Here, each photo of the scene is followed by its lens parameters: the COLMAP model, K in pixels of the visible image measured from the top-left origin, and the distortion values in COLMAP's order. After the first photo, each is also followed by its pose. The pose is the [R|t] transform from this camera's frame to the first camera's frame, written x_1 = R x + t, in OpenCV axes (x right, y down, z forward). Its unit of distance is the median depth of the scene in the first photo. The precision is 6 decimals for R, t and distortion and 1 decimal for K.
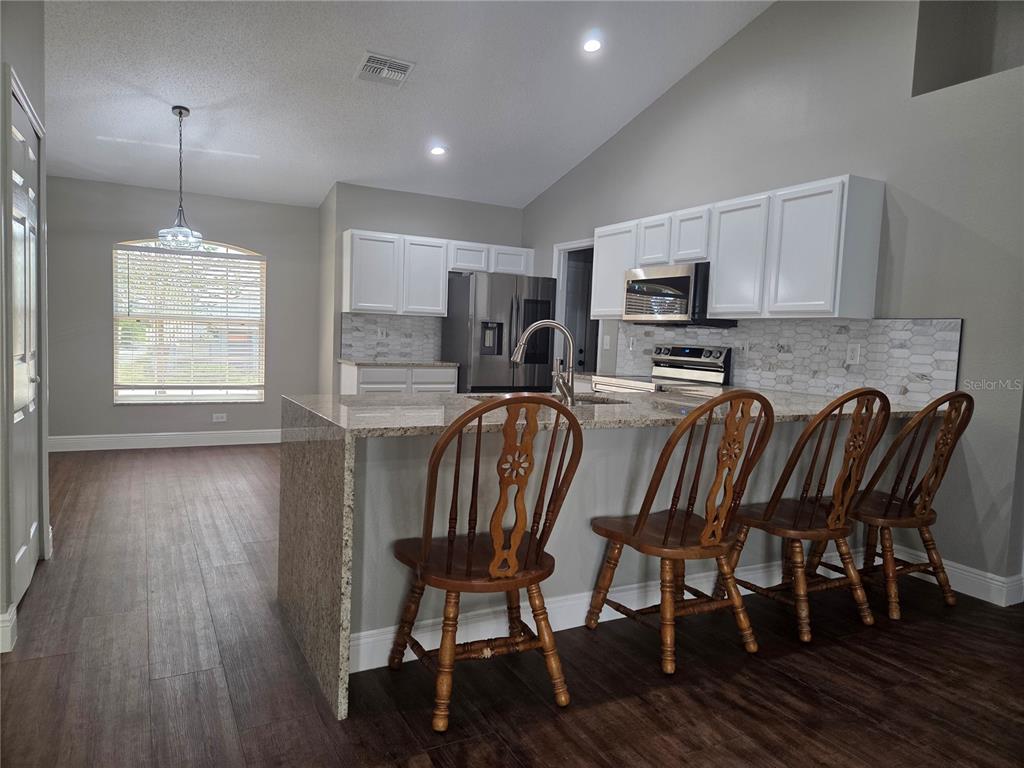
lens RADIAL K [[692.9, 0, 507.9], [0, 692.9, 381.8], [0, 0, 1]] dist [0.048327, -0.061440]
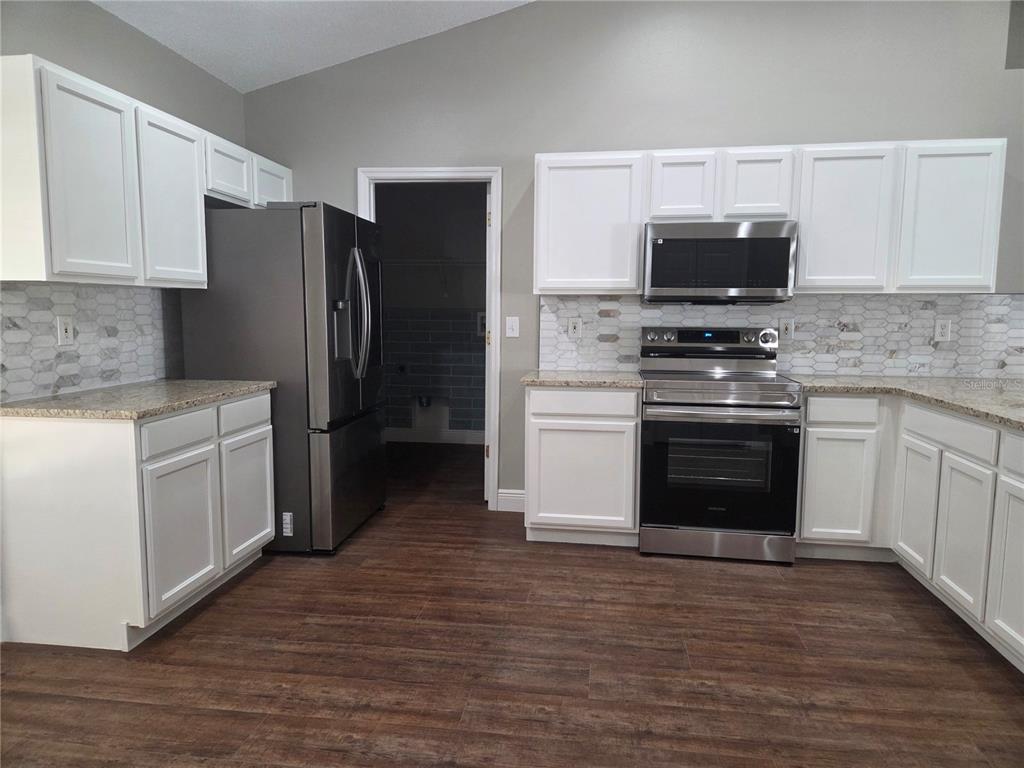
lens RADIAL K [[692.9, 0, 514.4], [0, 692.9, 385.9], [0, 0, 1]] dist [0.048327, -0.061440]
pose [[0.578818, -0.121117, 0.806412, -0.572461], [0.071400, 0.992638, 0.097839, -0.090949], [-0.812325, 0.000947, 0.583205, 0.832769]]
